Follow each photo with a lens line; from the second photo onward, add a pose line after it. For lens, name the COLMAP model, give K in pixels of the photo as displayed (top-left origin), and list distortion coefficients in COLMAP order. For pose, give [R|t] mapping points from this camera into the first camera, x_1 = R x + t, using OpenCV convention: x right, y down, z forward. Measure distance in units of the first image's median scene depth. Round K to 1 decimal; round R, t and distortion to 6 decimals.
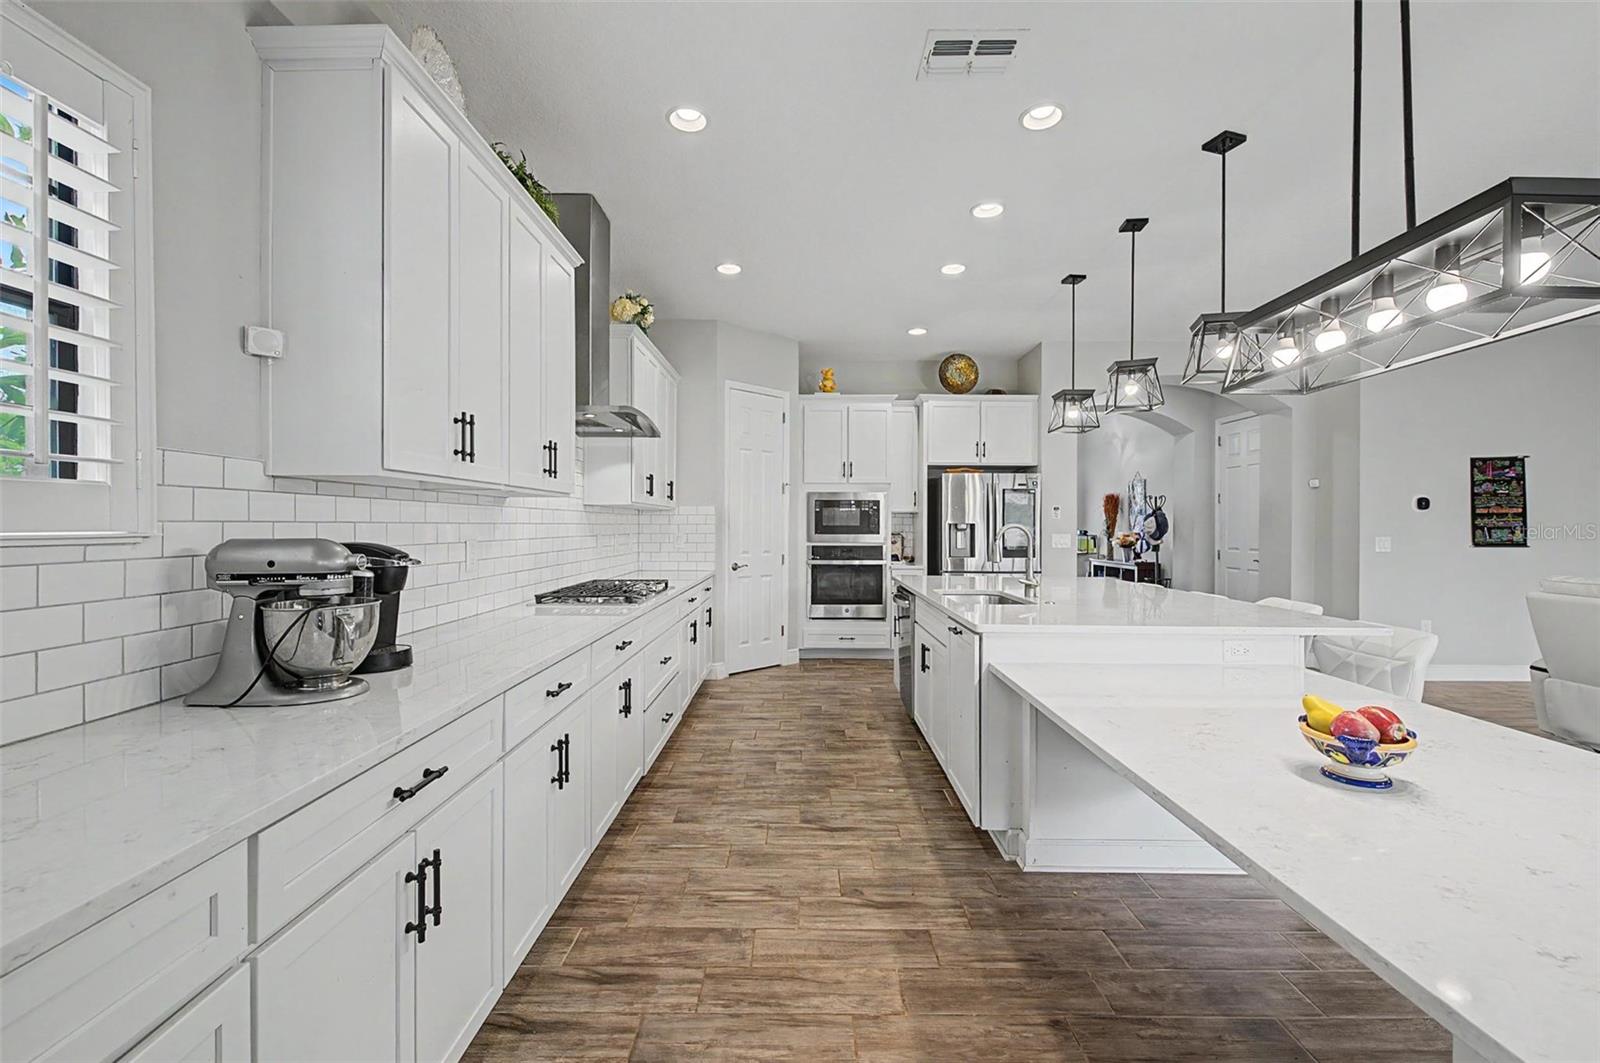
lens RADIAL K [[659.8, 0, 799.0], [0, 659.8, 525.8], [0, 0, 1]] dist [0.005020, -0.004059]
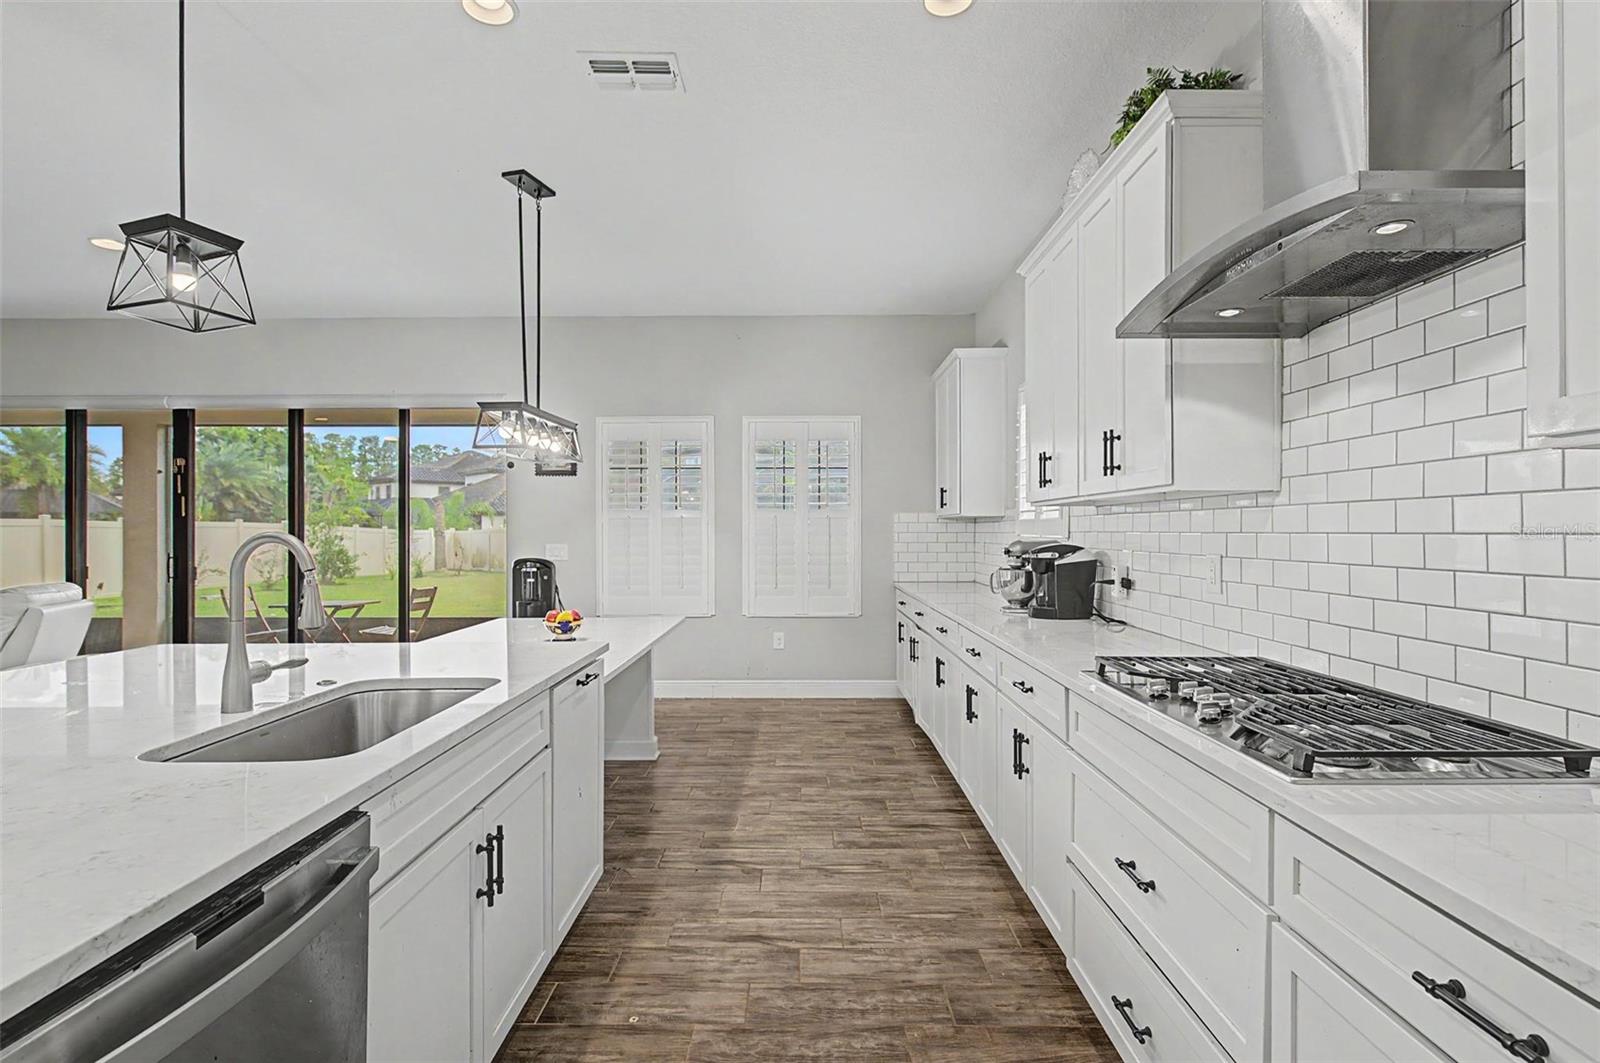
lens RADIAL K [[750.9, 0, 800.0], [0, 750.9, 531.5], [0, 0, 1]] dist [-0.002632, -0.000244]
pose [[-0.999995, -0.000903, -0.003012, 0.003030], [-0.000908, 0.999998, 0.001803, -0.004818], [0.003011, 0.001806, -0.999994, 1.348279]]
